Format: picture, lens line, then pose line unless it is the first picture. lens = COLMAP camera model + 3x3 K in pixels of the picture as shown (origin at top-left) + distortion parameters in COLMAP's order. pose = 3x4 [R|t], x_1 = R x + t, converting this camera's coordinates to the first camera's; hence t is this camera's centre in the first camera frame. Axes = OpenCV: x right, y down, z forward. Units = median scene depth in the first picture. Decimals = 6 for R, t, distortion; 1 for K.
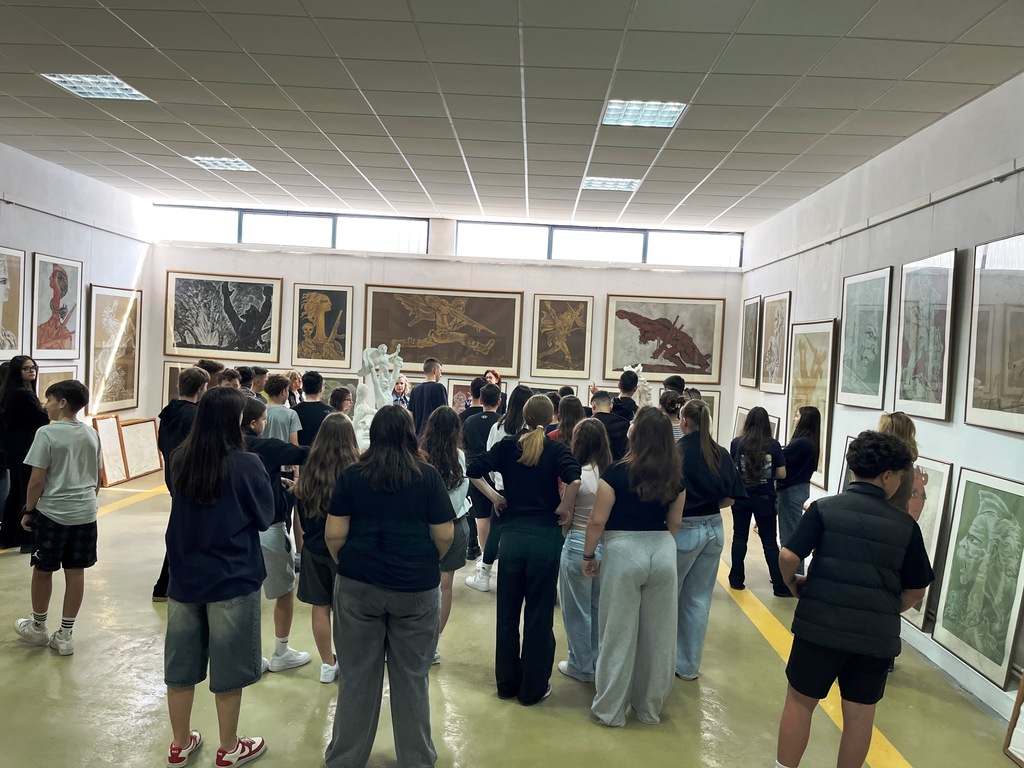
lens RADIAL K [[766.7, 0, 512.0], [0, 766.7, 384.0], [0, 0, 1]] dist [0.098104, -0.124932]
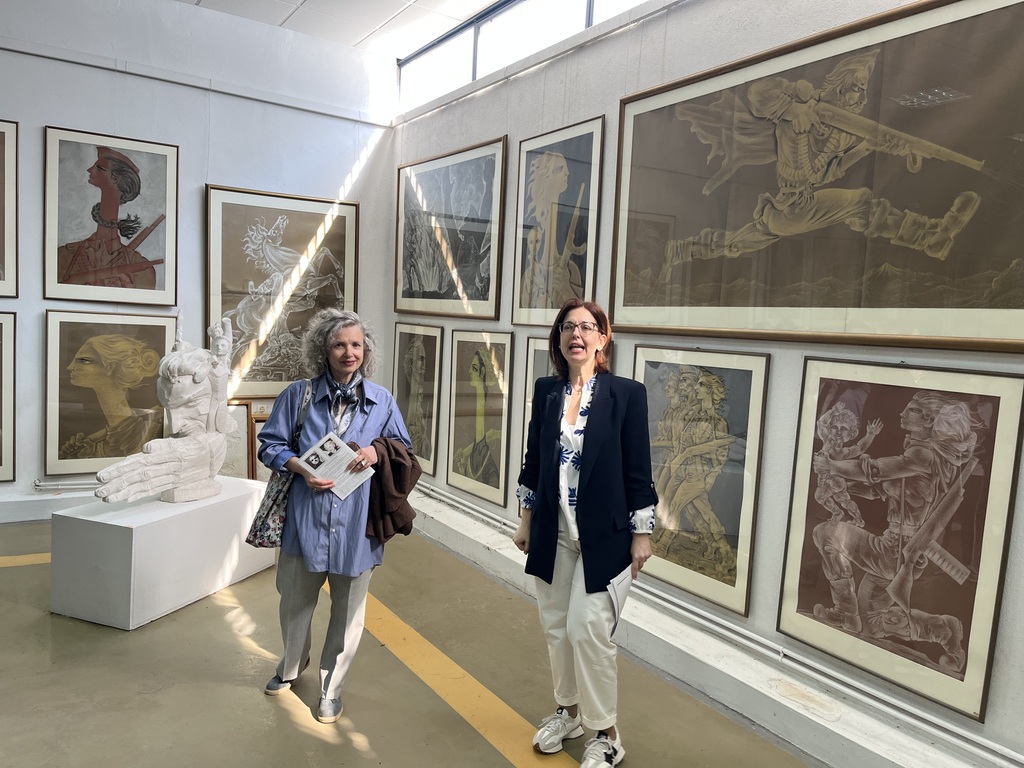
lens RADIAL K [[766.7, 0, 512.0], [0, 766.7, 384.0], [0, 0, 1]] dist [0.098104, -0.124932]
pose [[0.571877, 0.043534, -0.819184, 0.093418], [-0.057828, 0.998246, 0.012679, 0.005862], [0.818299, 0.040120, 0.573391, 0.748550]]
